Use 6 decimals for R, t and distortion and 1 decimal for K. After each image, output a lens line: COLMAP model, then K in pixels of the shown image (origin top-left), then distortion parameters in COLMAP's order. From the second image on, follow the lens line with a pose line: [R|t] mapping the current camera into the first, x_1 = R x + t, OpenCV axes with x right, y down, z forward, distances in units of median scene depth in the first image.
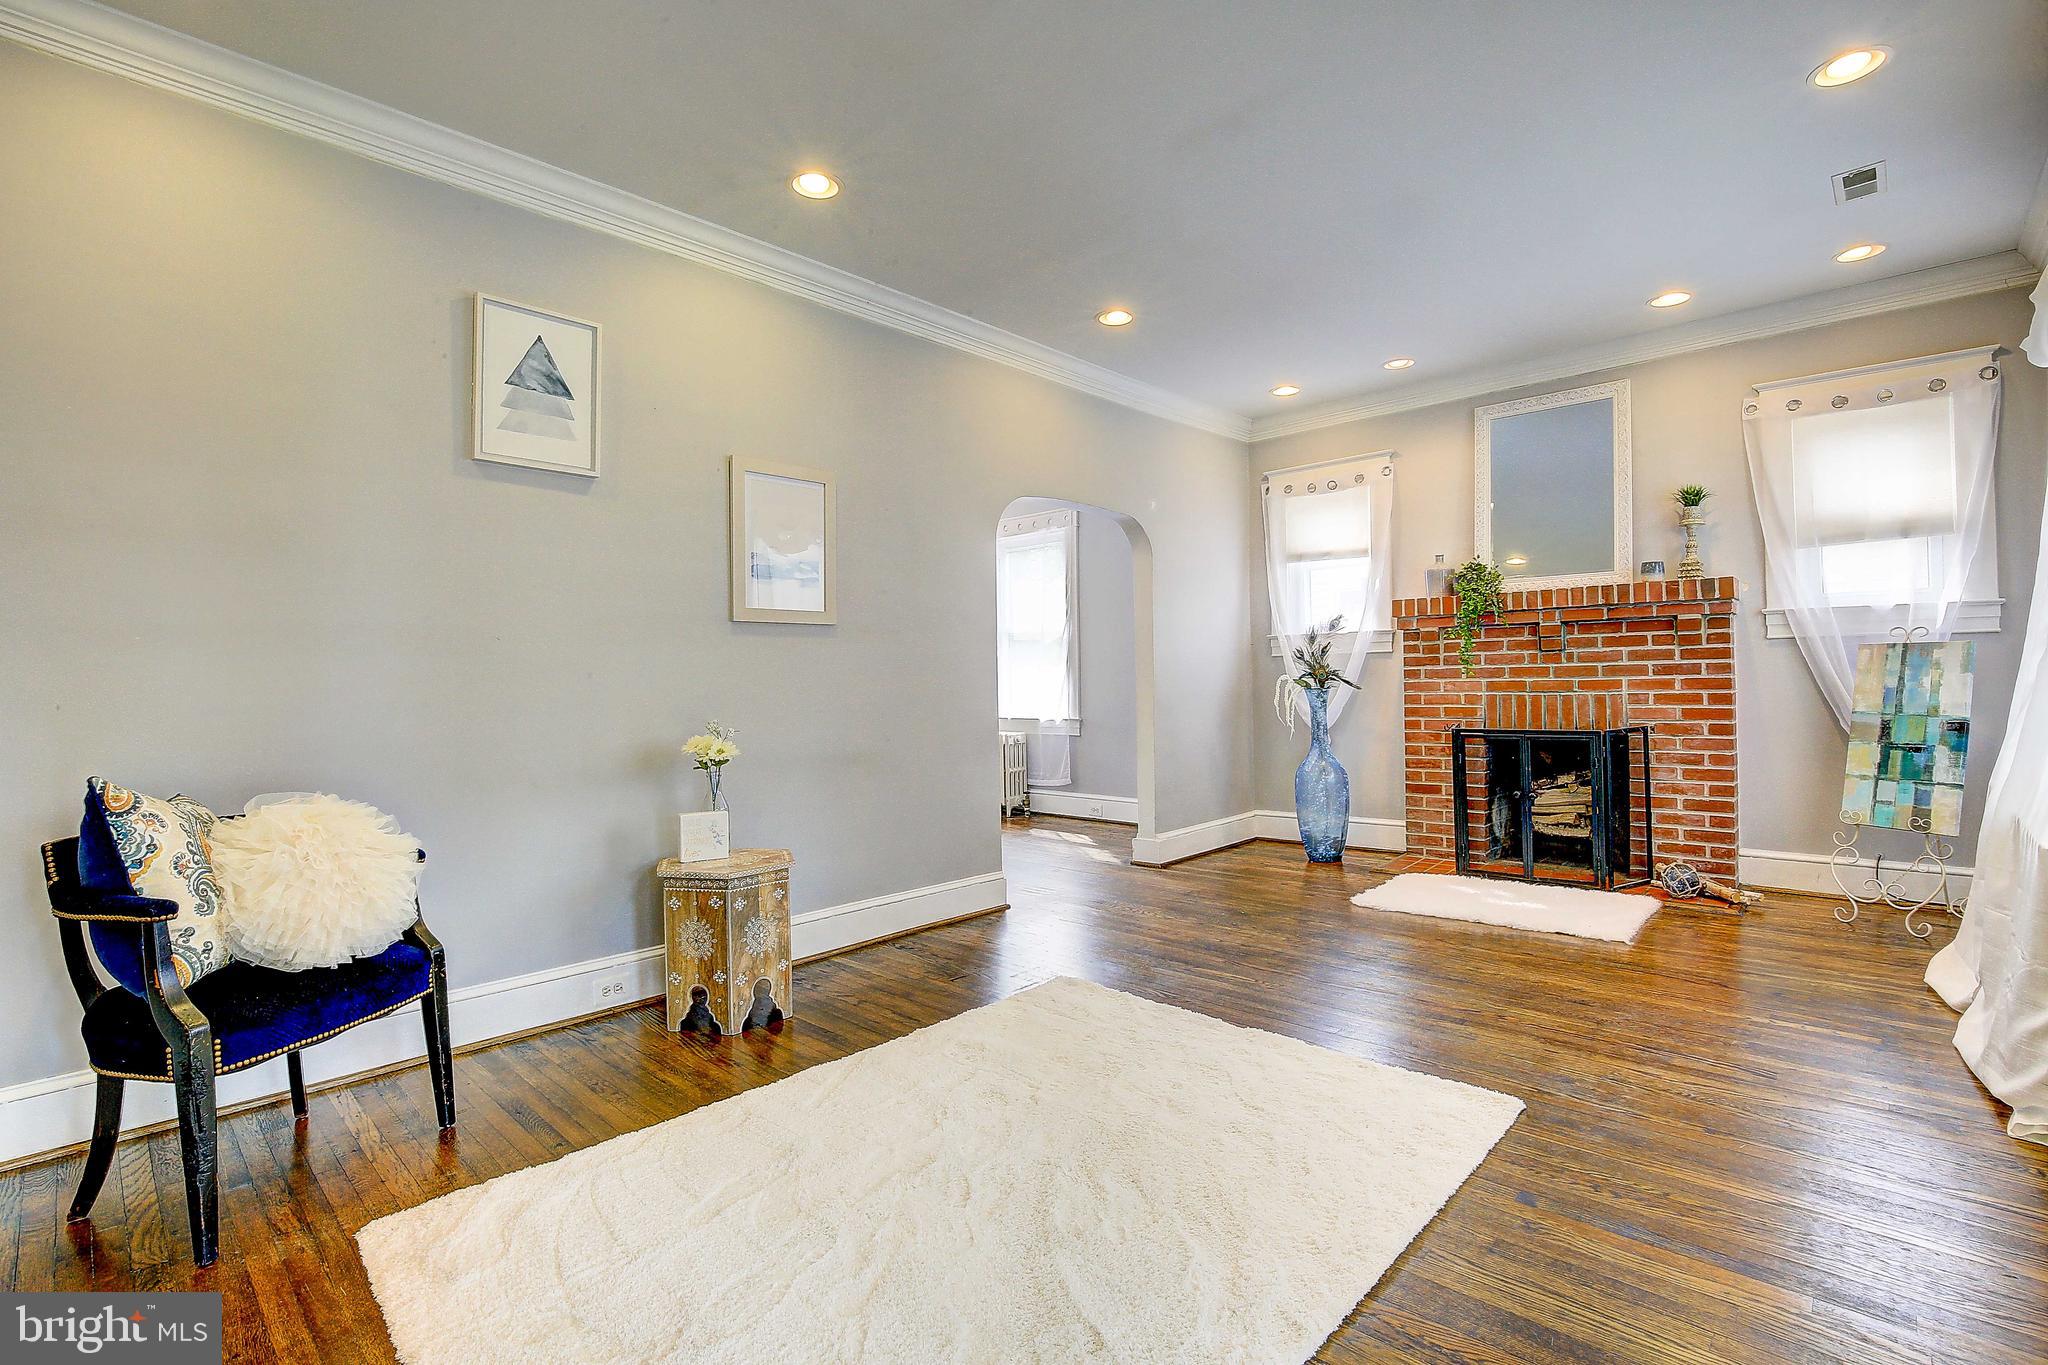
lens RADIAL K [[940.4, 0, 1014.3], [0, 940.4, 673.1], [0, 0, 1]] dist [-0.040632, 0.007055]
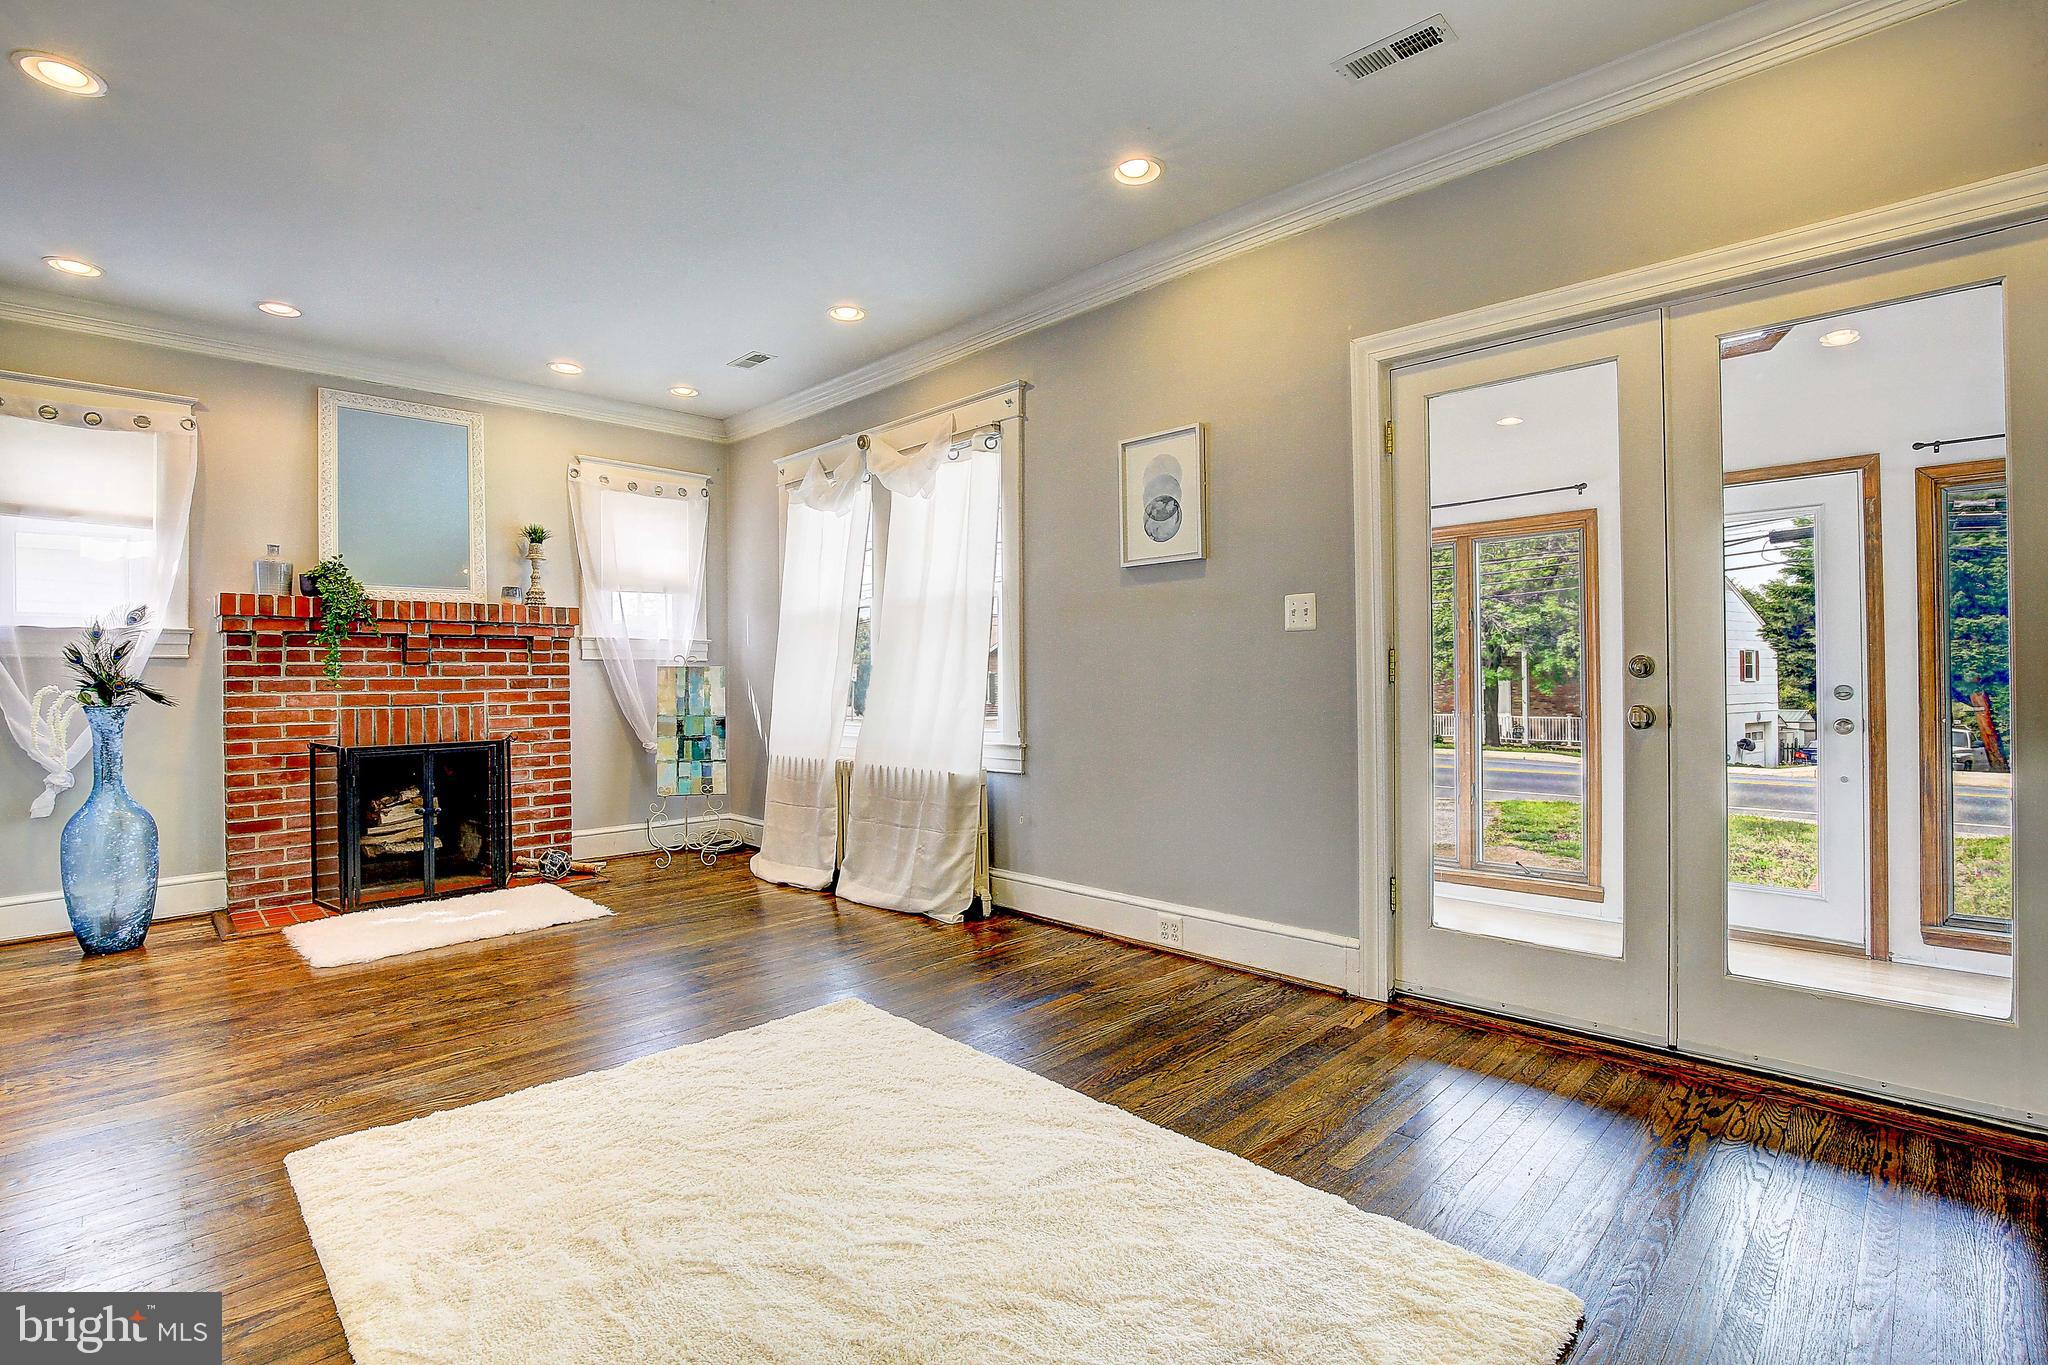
lens RADIAL K [[940.4, 0, 1014.3], [0, 940.4, 673.1], [0, 0, 1]] dist [-0.040632, 0.007055]
pose [[0.026700, 0.022160, 0.999398, -0.403323], [0.000920, 0.999753, -0.022192, 0.008848], [-0.999643, 0.001512, 0.026673, 0.356072]]
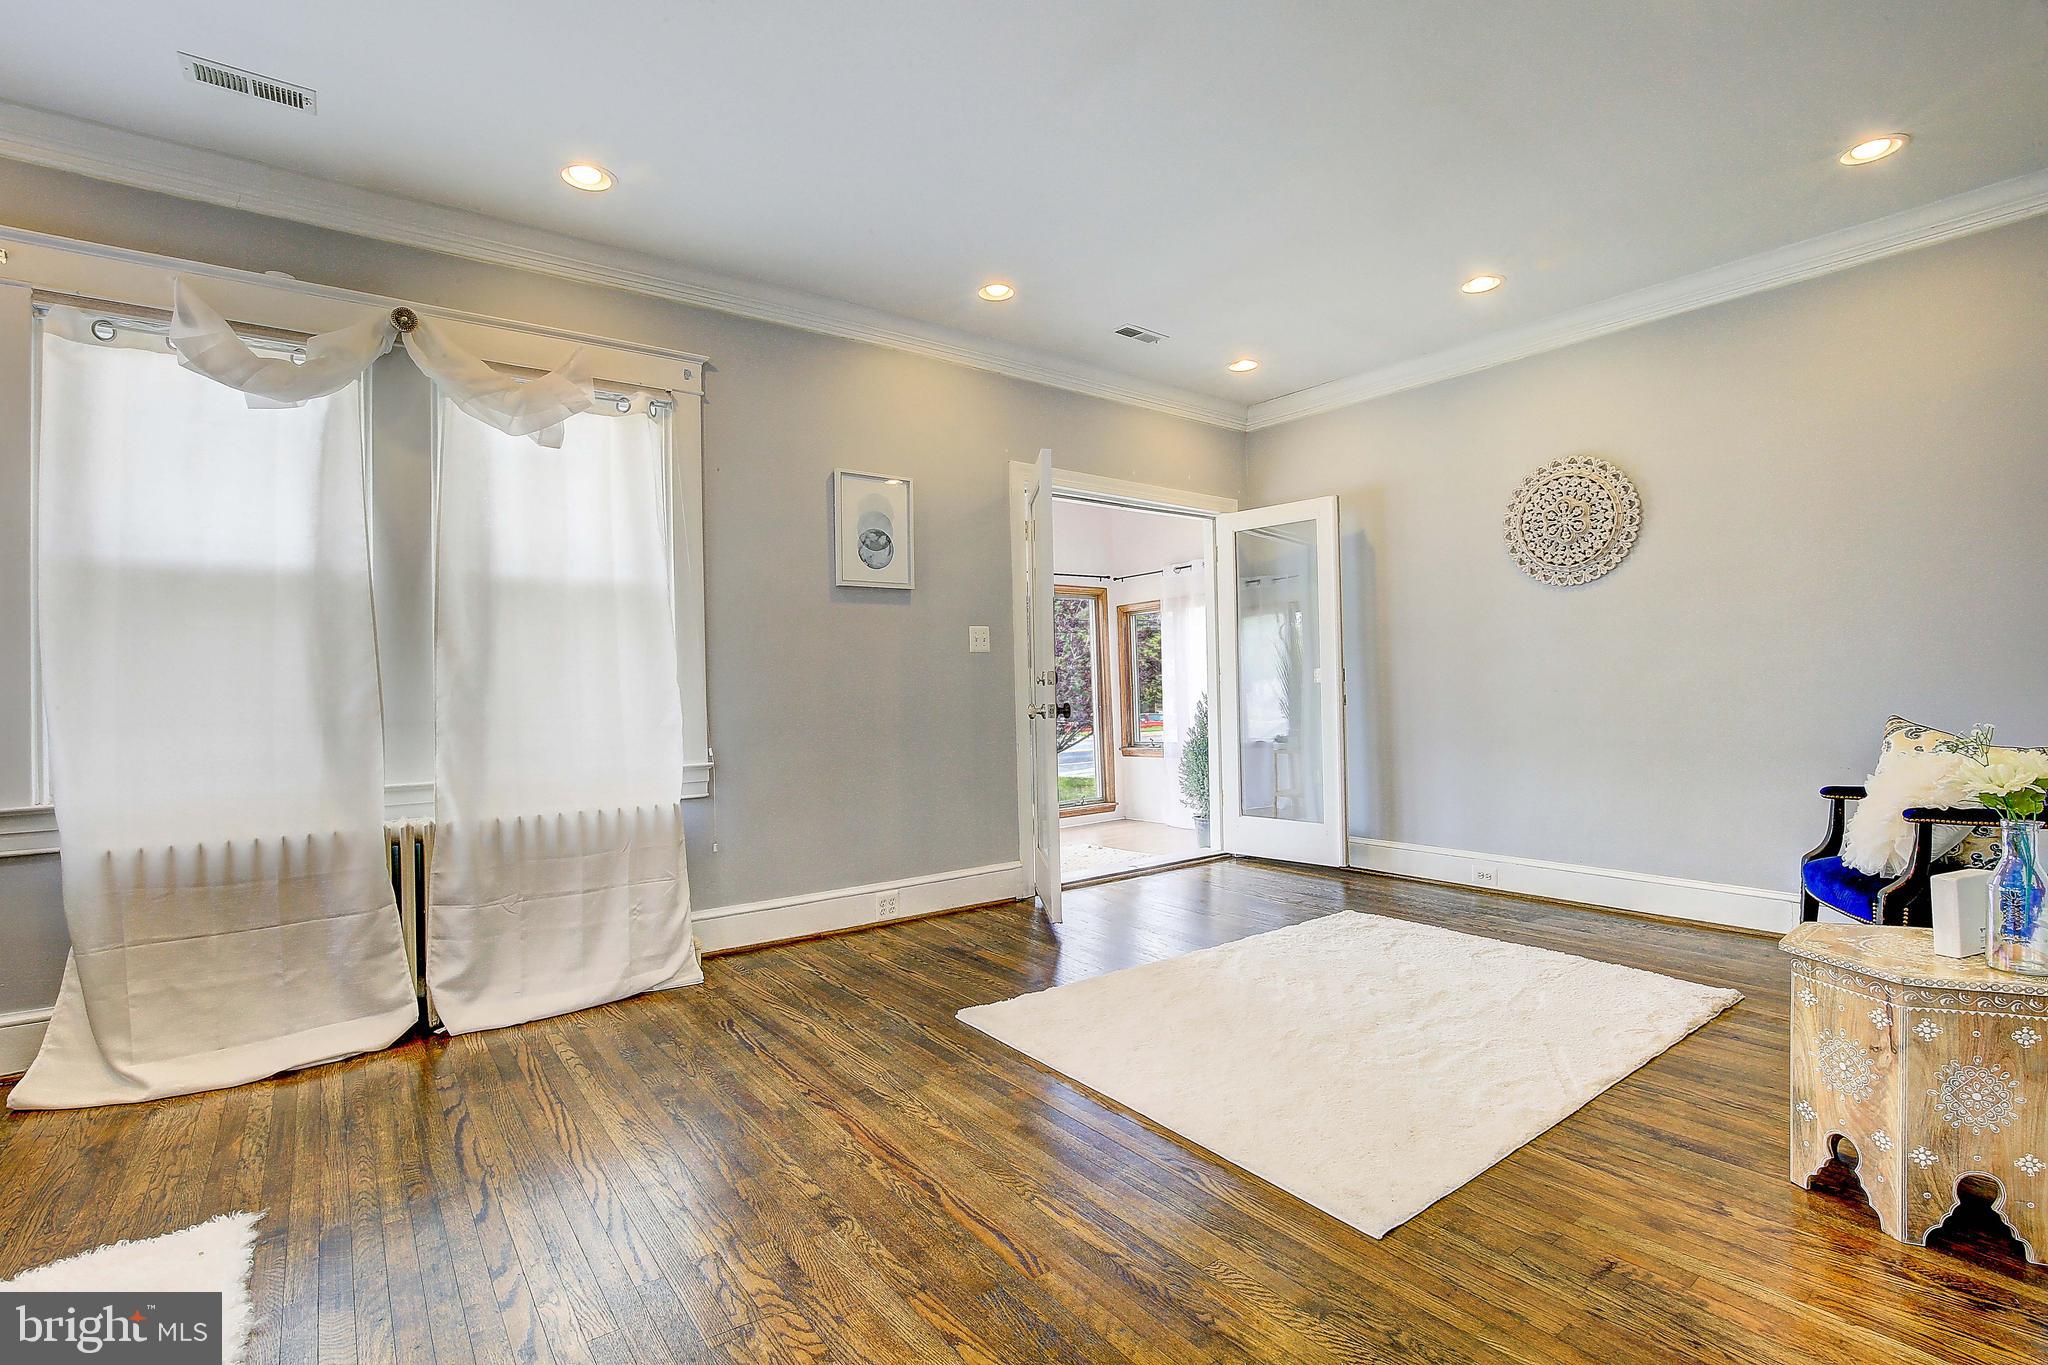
lens RADIAL K [[940.4, 0, 1014.3], [0, 940.4, 673.1], [0, 0, 1]] dist [-0.040632, 0.007055]
pose [[-0.986033, 0.037217, 0.162339, 0.115443], [0.033629, 0.999127, -0.024793, 0.008515], [-0.163120, -0.018987, -0.986423, 1.129809]]
